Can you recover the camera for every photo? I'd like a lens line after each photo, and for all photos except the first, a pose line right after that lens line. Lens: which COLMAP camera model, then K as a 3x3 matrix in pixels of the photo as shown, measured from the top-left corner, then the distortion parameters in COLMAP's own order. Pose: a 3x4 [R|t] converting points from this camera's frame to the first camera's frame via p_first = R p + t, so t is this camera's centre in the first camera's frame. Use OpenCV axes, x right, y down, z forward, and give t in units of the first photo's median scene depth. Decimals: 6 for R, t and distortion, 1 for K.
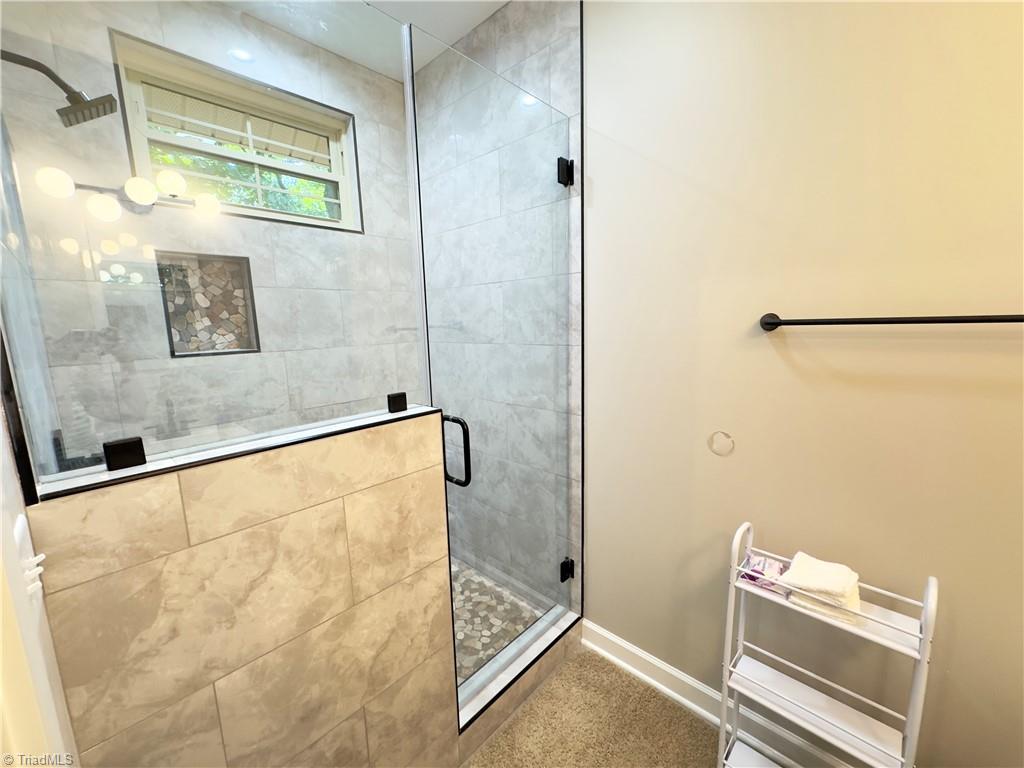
lens RADIAL K [[406.9, 0, 508.4], [0, 406.9, 379.1], [0, 0, 1]] dist [-0.002670, 0.000451]
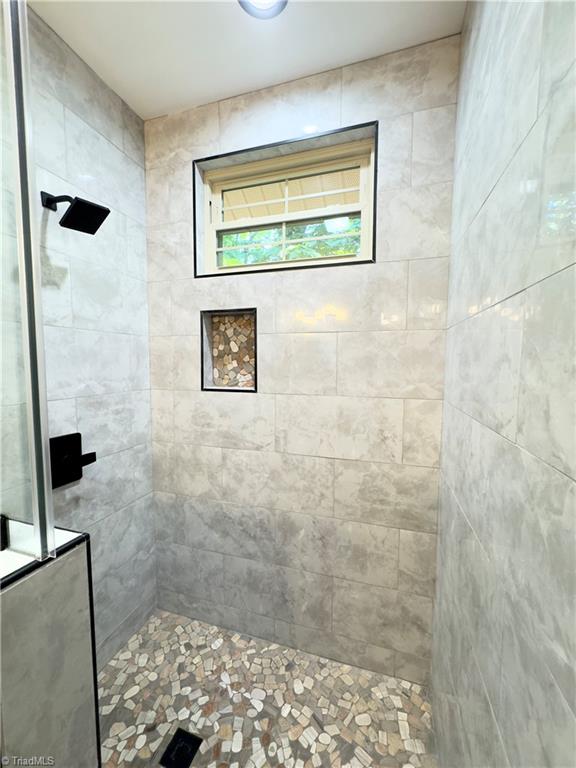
lens RADIAL K [[305.2, 0, 285.6], [0, 305.2, 383.3], [0, 0, 1]] dist [-0.002670, 0.000451]
pose [[0.440501, 0.093368, -0.892884, 0.151763], [-0.144847, 0.988938, 0.031953, -0.123936], [0.885990, 0.115256, 0.449153, 0.667086]]
